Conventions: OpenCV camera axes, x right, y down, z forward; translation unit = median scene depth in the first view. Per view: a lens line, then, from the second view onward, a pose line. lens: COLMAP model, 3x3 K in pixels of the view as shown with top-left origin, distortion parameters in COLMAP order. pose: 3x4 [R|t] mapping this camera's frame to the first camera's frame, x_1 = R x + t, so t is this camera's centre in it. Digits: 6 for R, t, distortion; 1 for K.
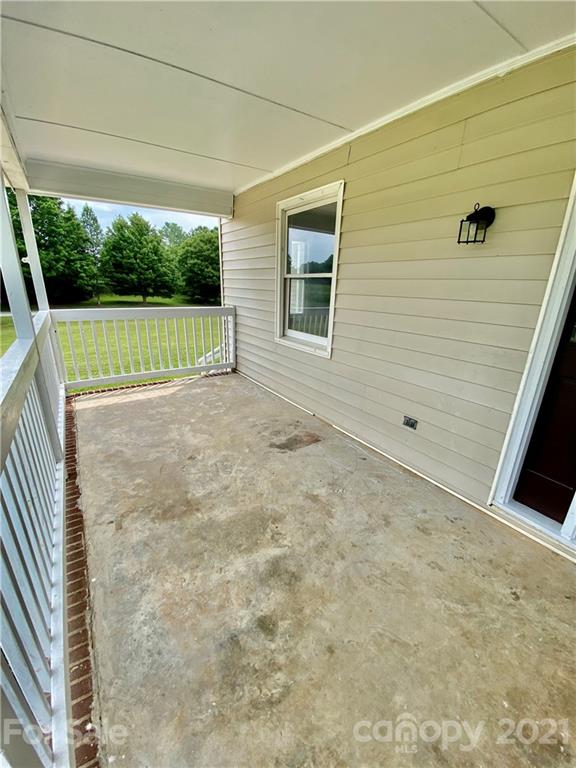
lens RADIAL K [[310.5, 0, 284.9], [0, 310.5, 385.4], [0, 0, 1]] dist [0.028516, -0.024992]
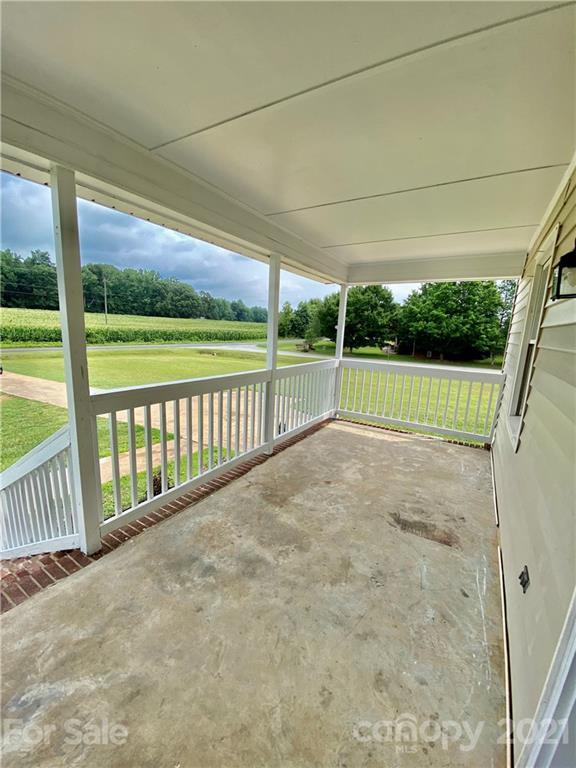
lens RADIAL K [[312.4, 0, 288.0], [0, 312.4, 384.0], [0, 0, 1]] dist [0.024668, -0.022604]
pose [[0.424246, 0.158787, -0.891517, 0.509748], [-0.322855, 0.946331, 0.014913, -0.073643], [0.846038, 0.281504, 0.452742, 0.172187]]
